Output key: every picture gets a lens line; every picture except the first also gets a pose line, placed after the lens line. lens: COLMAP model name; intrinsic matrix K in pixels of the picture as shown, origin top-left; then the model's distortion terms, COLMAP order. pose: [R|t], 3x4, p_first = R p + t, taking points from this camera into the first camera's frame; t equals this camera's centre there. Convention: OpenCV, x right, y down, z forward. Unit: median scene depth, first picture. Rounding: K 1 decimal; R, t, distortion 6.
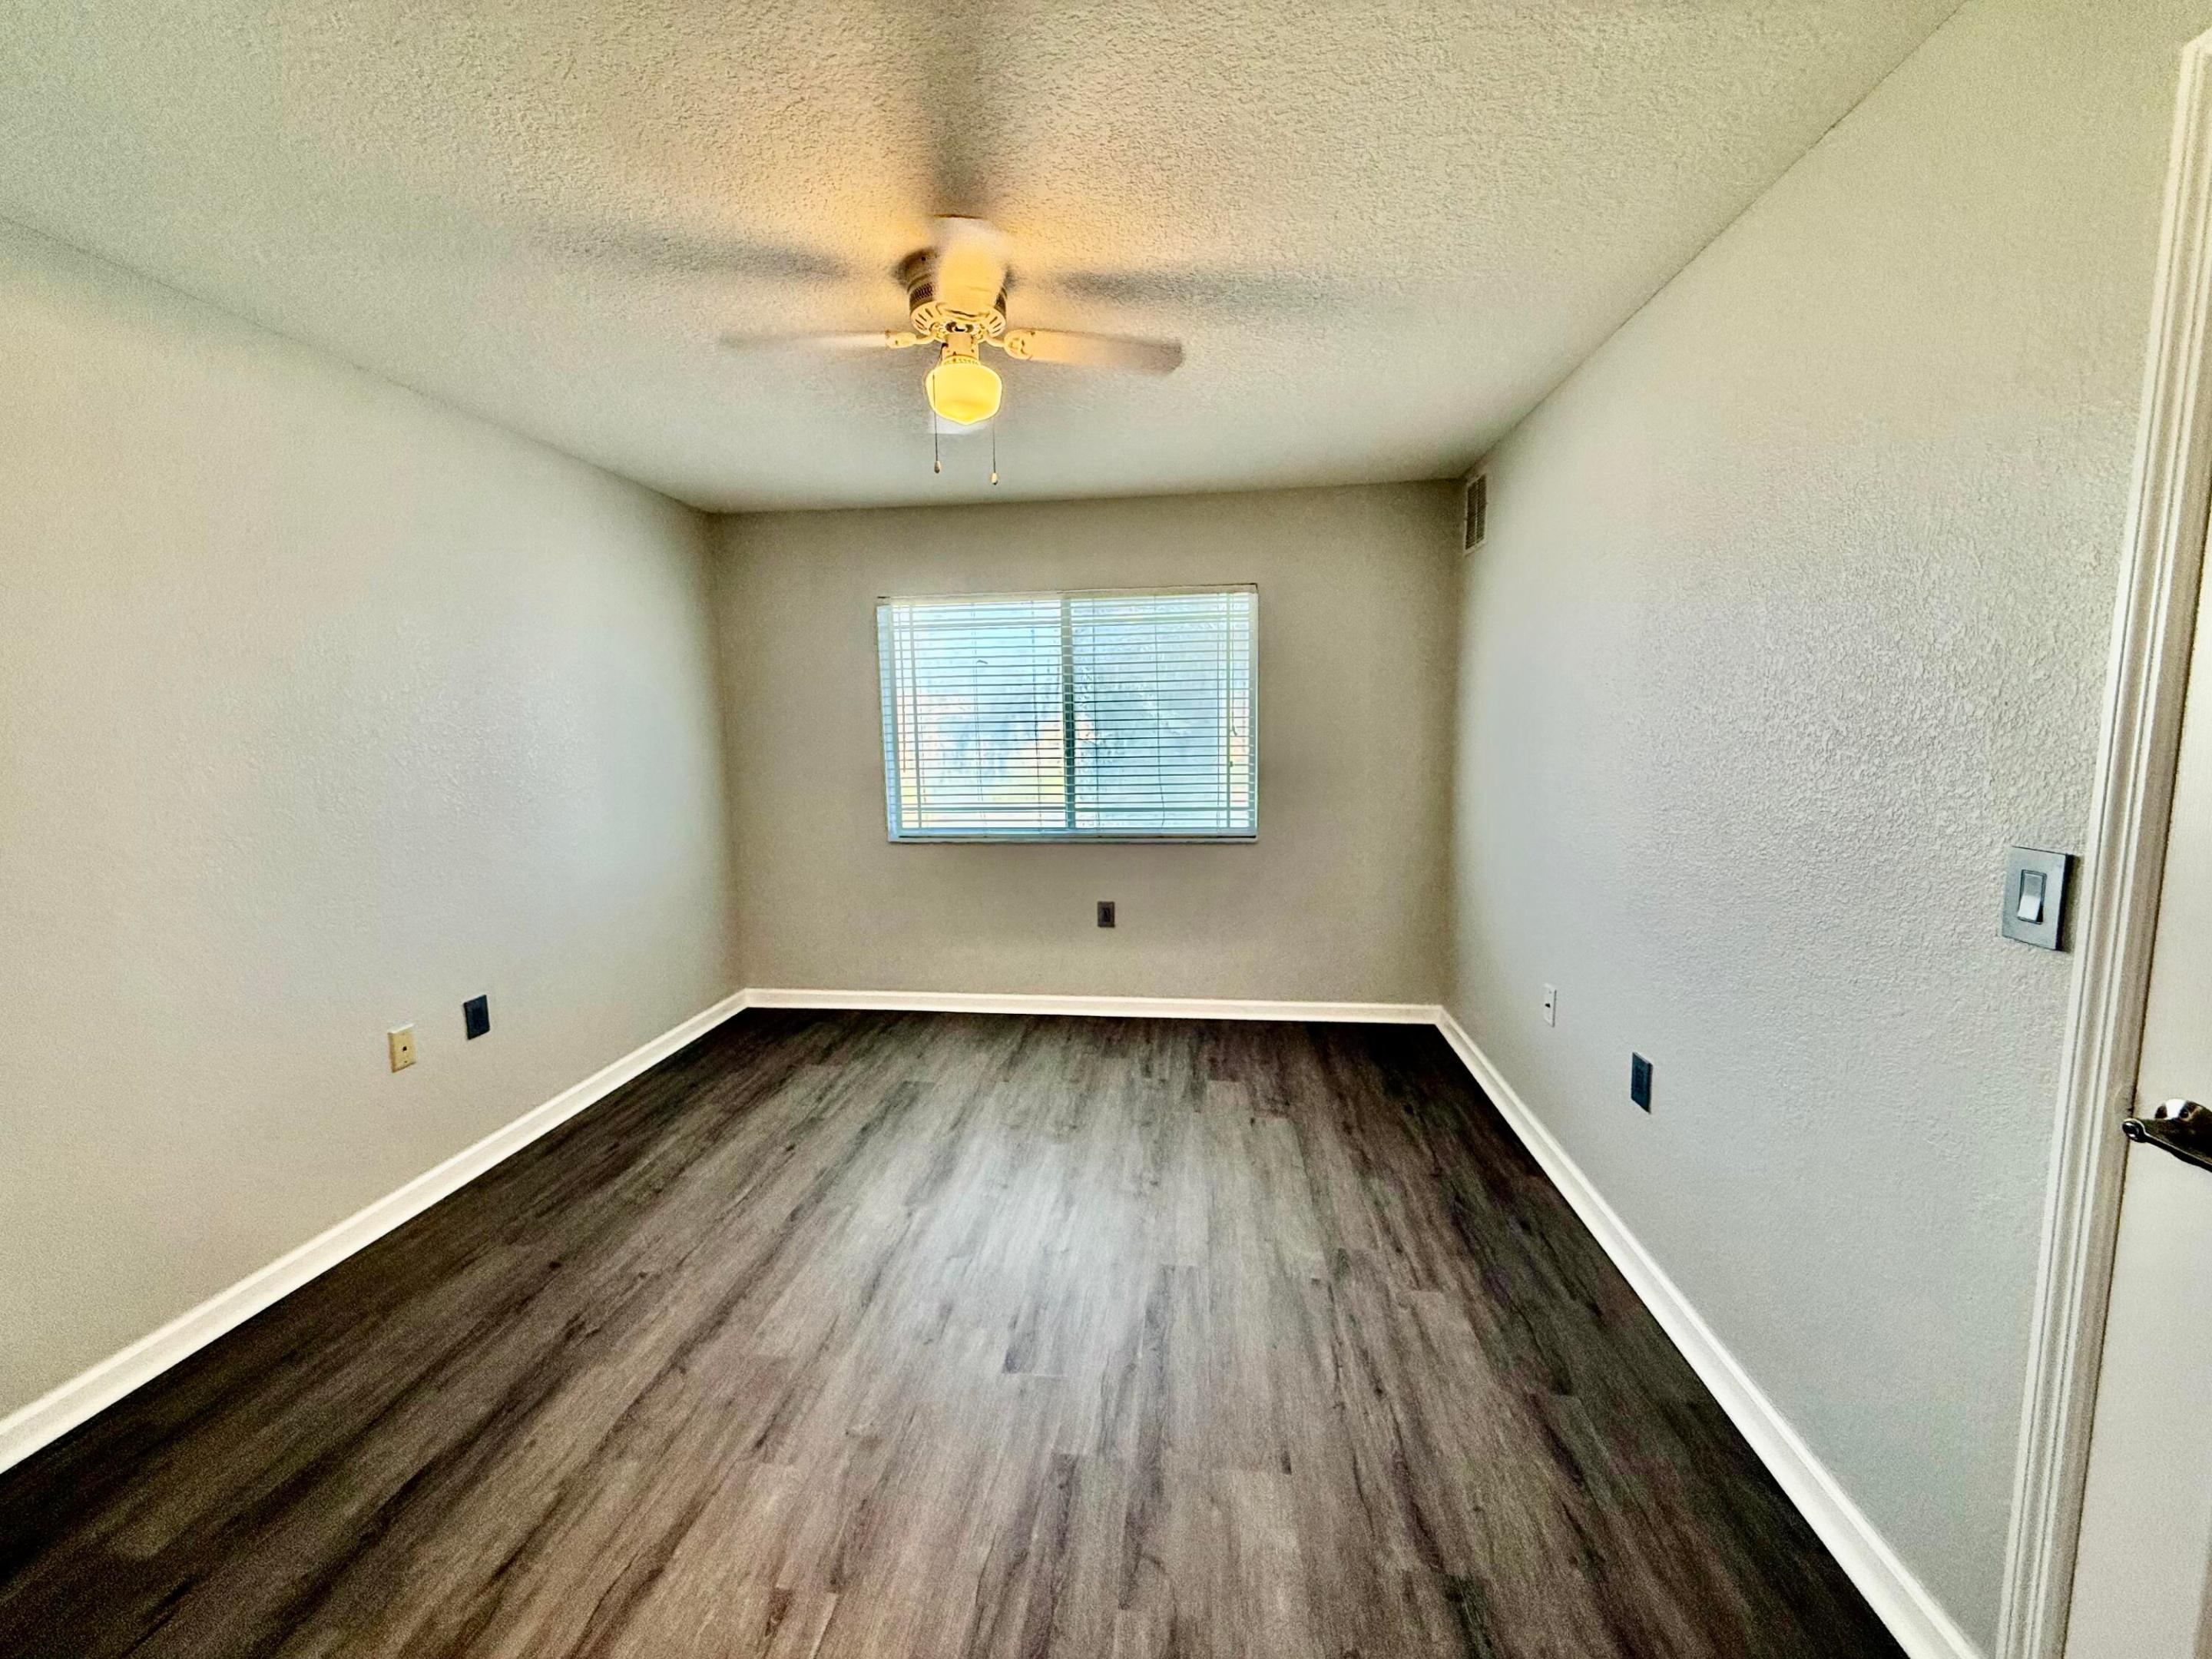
lens RADIAL K [[880.2, 0, 1097.5], [0, 880.2, 827.1], [0, 0, 1]] dist [0.001435, 0.000087]
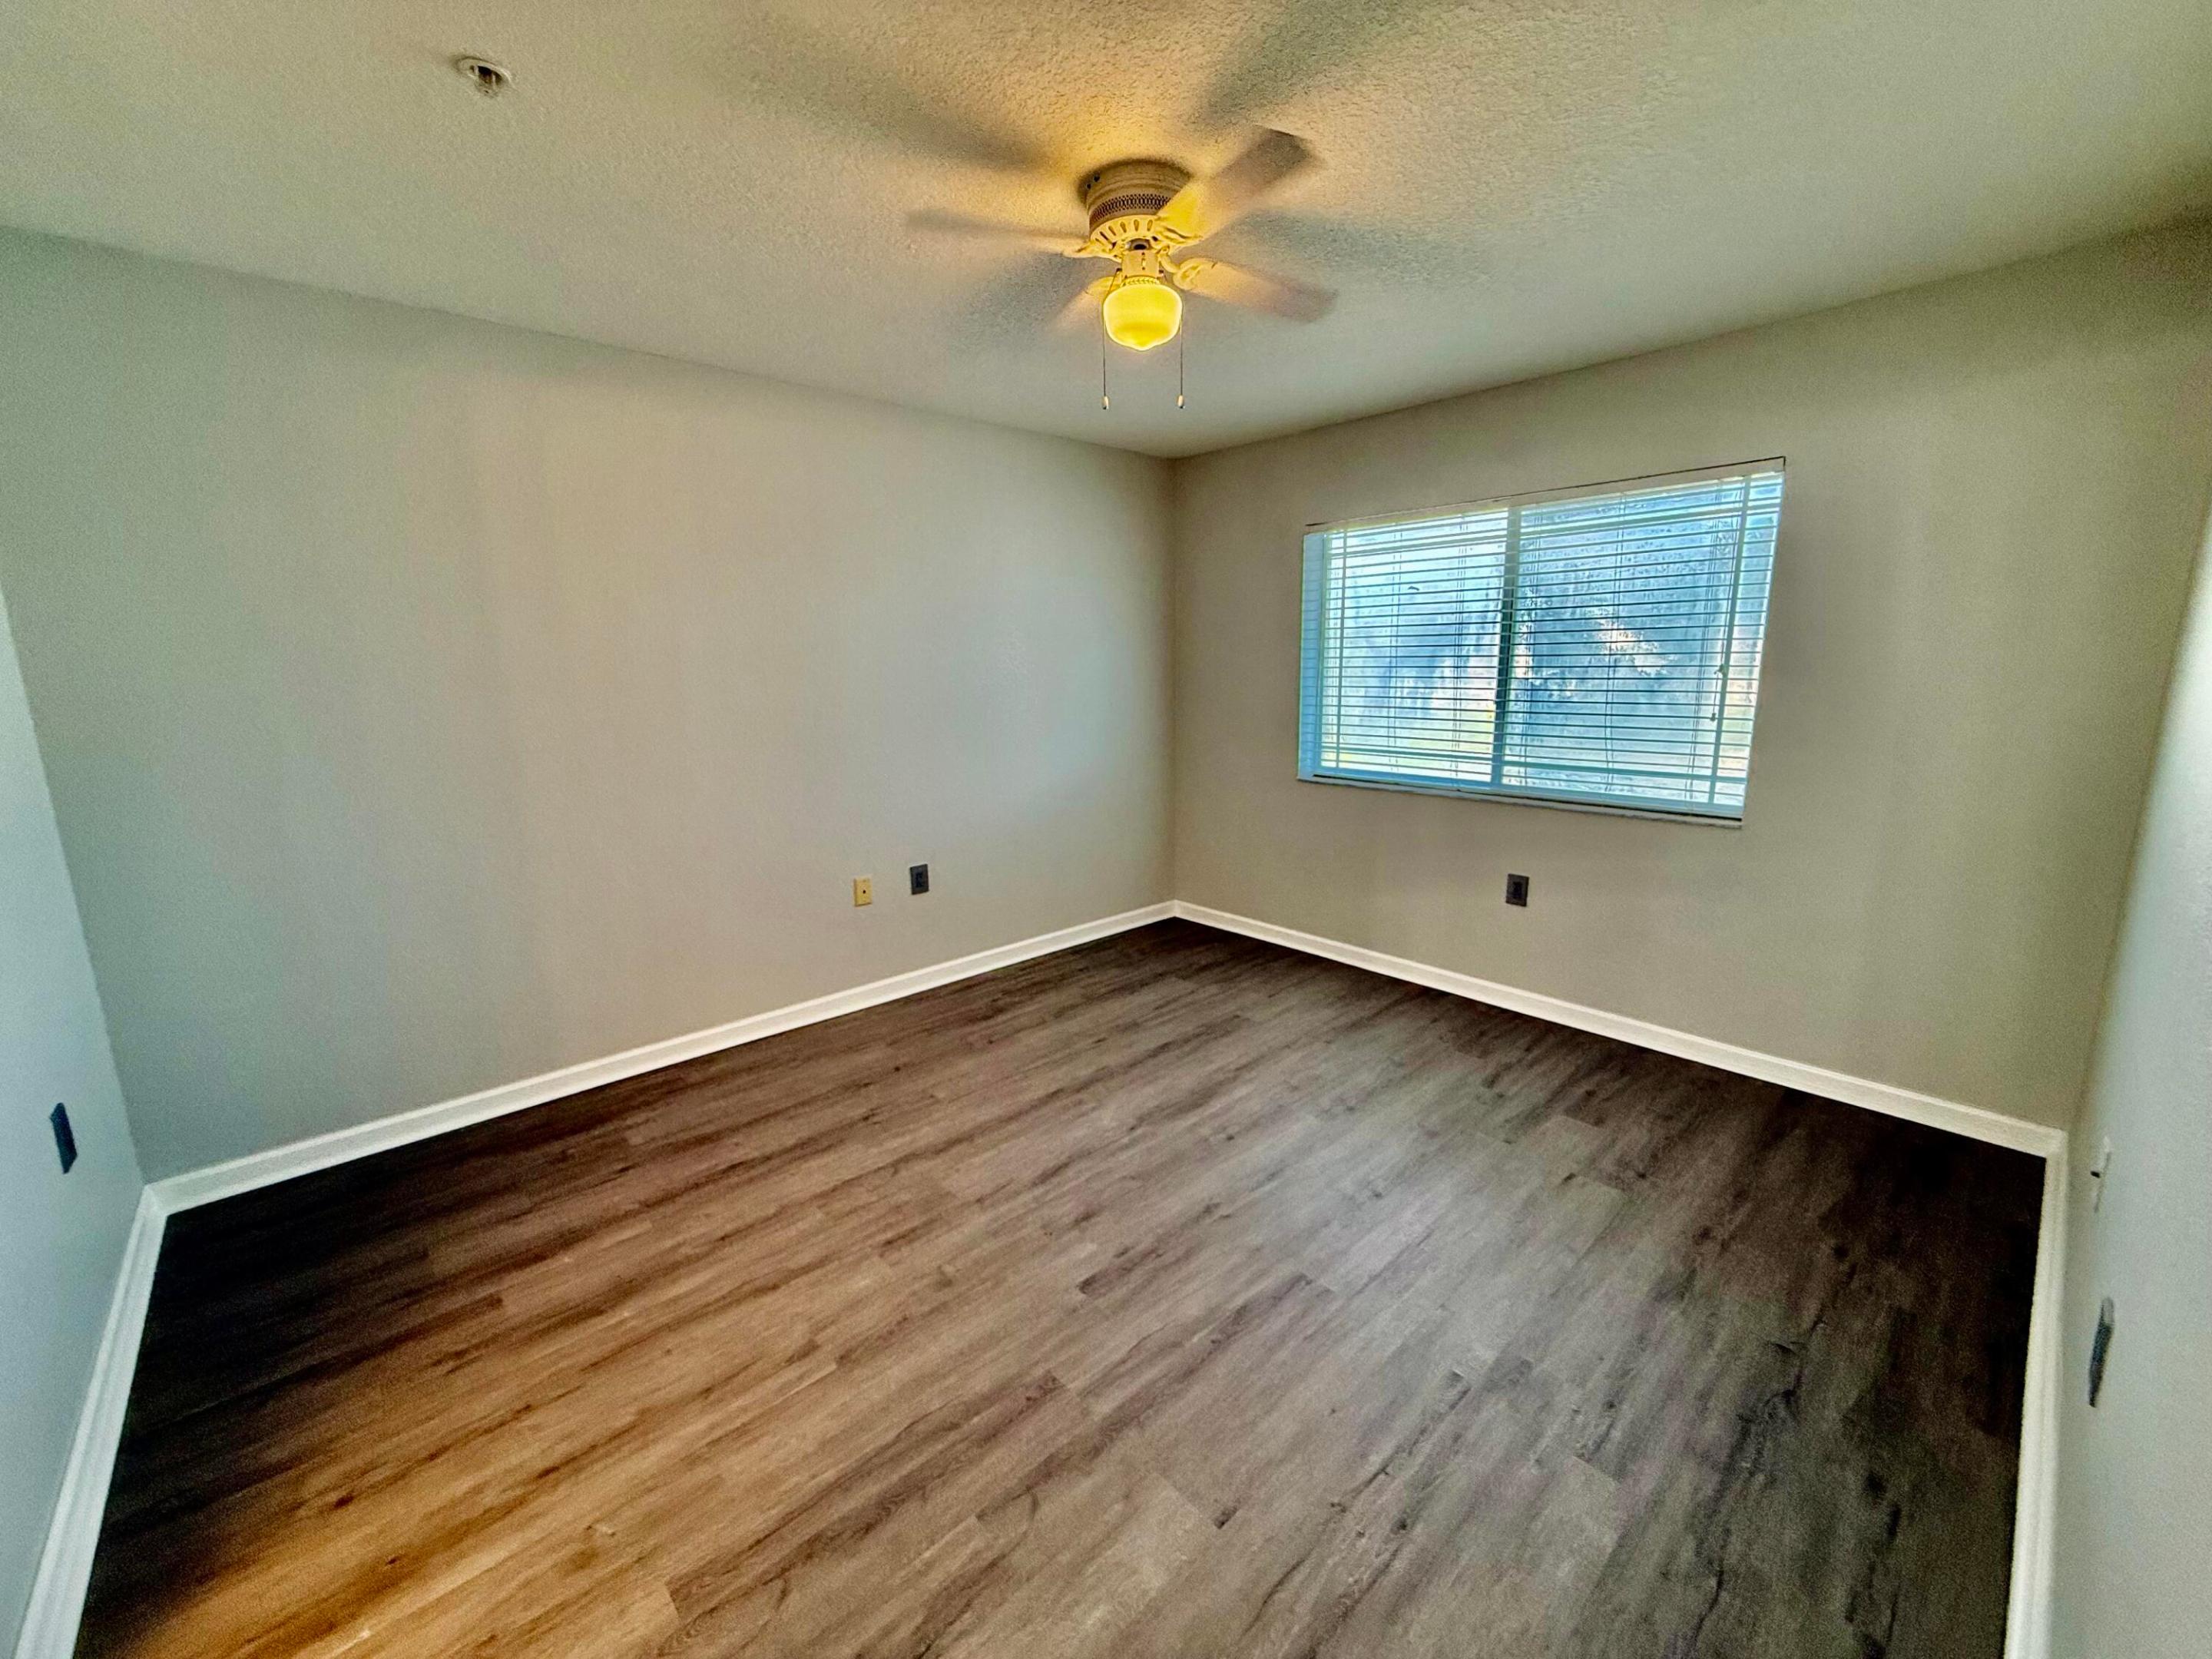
lens RADIAL K [[878.0, 0, 1100.2], [0, 878.0, 835.5], [0, 0, 1]] dist [0.001182, 0.000151]
pose [[0.756856, 0.135482, -0.639385, 0.270857], [-0.077070, 0.989954, 0.118536, -0.024135], [0.649022, -0.040437, 0.759694, 0.124790]]
